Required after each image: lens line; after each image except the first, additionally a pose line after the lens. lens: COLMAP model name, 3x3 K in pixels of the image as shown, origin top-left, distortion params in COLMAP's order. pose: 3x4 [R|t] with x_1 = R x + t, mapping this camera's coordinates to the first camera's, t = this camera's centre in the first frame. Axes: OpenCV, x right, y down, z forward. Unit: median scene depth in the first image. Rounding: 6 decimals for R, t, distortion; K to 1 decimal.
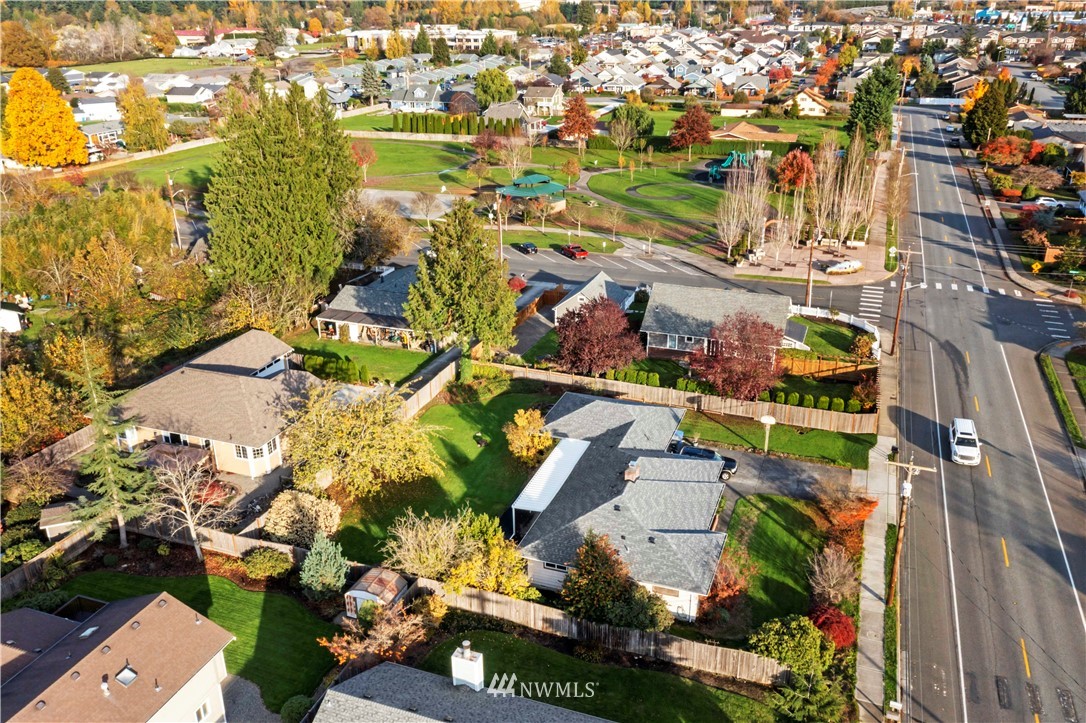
lens RADIAL K [[857.8, 0, 543.0], [0, 857.8, 361.5], [0, 0, 1]] dist [0.010343, 0.005073]
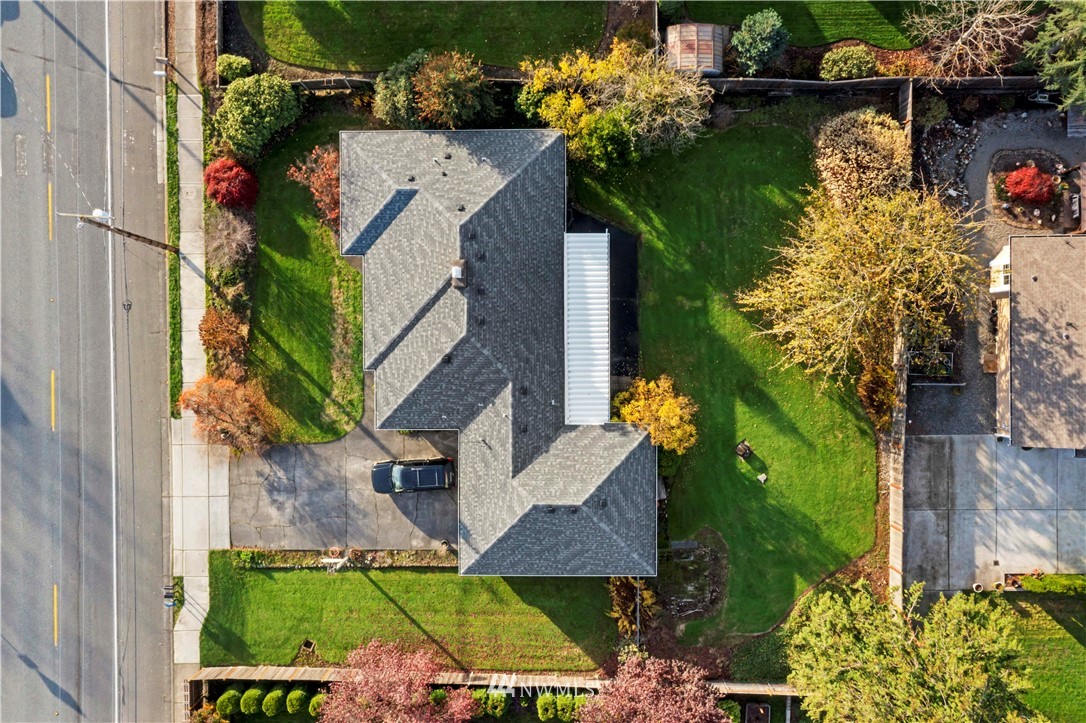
lens RADIAL K [[857.8, 0, 543.0], [0, 857.8, 361.5], [0, 0, 1]] dist [0.010343, 0.005073]
pose [[-0.934378, 0.354340, 0.037150, 0.035181], [-0.110741, -0.387951, 0.915003, -0.628148], [0.338635, 0.850845, 0.401733, 0.816984]]
